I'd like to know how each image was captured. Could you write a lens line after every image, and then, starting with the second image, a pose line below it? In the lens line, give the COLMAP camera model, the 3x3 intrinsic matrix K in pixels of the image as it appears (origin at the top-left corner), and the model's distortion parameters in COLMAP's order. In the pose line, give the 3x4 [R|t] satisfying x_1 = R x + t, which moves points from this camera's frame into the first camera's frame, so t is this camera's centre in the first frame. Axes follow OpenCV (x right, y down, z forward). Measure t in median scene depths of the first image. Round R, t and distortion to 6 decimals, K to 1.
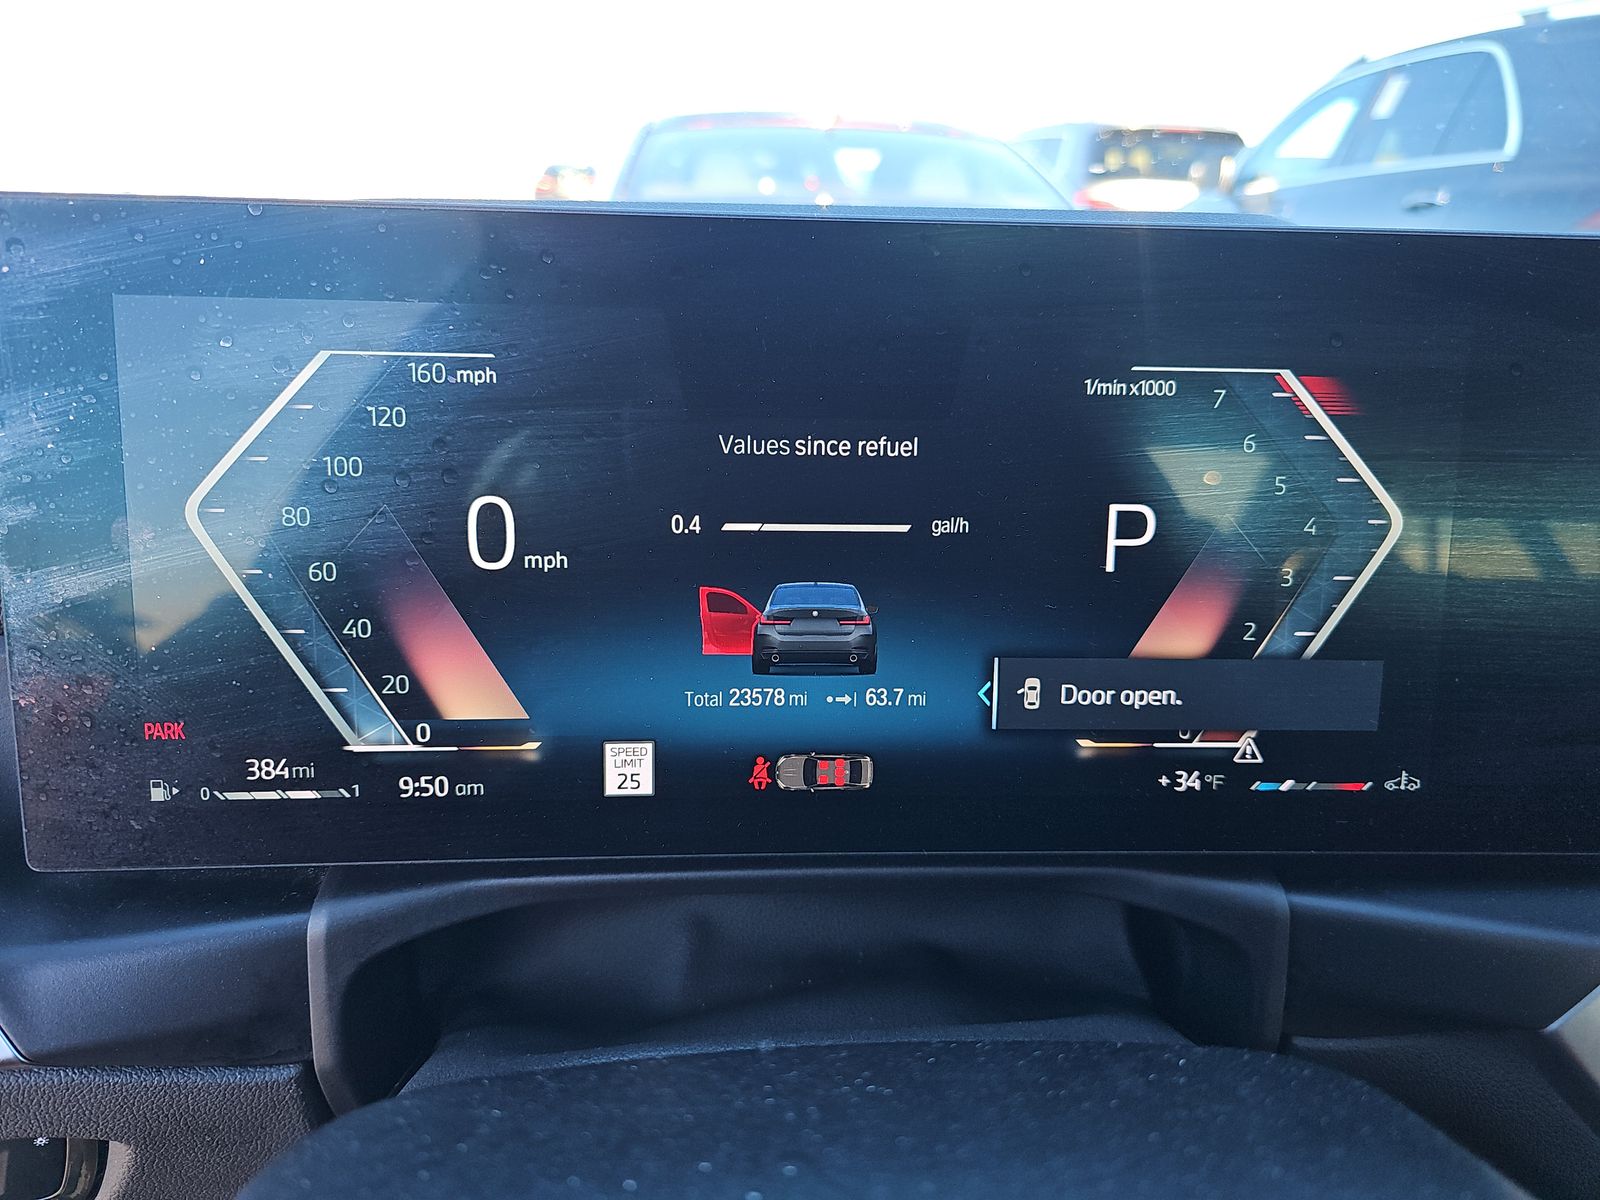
lens RADIAL K [[1076.5, 0, 796.8], [0, 1076.5, 602.0], [0, 0, 1]] dist [0.002068, -0.003133]
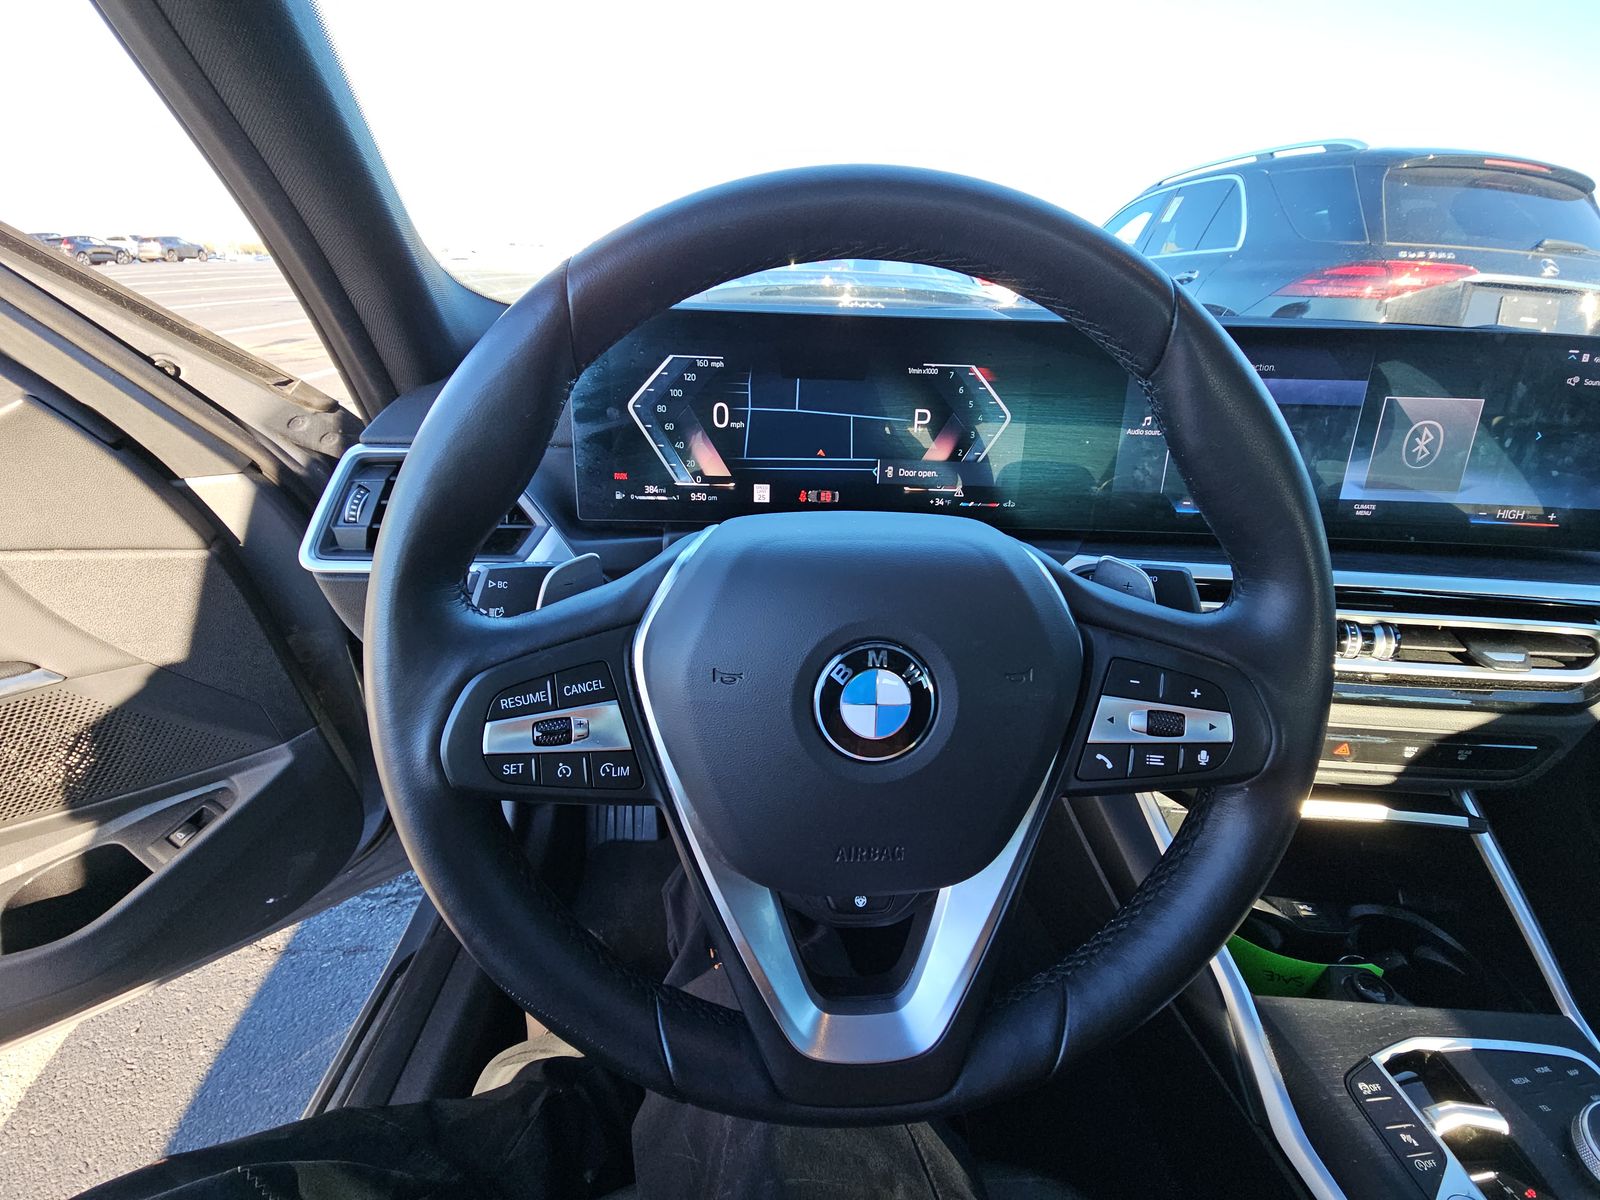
lens RADIAL K [[646.3, 0, 802.3], [0, 646.3, 598.6], [0, 0, 1]] dist [-0.002479, -0.000052]
pose [[0.999835, 0.015538, -0.009384, -0.013964], [-0.014317, 0.992841, 0.118580, 0.239542], [0.011159, -0.118426, 0.992900, -0.944668]]
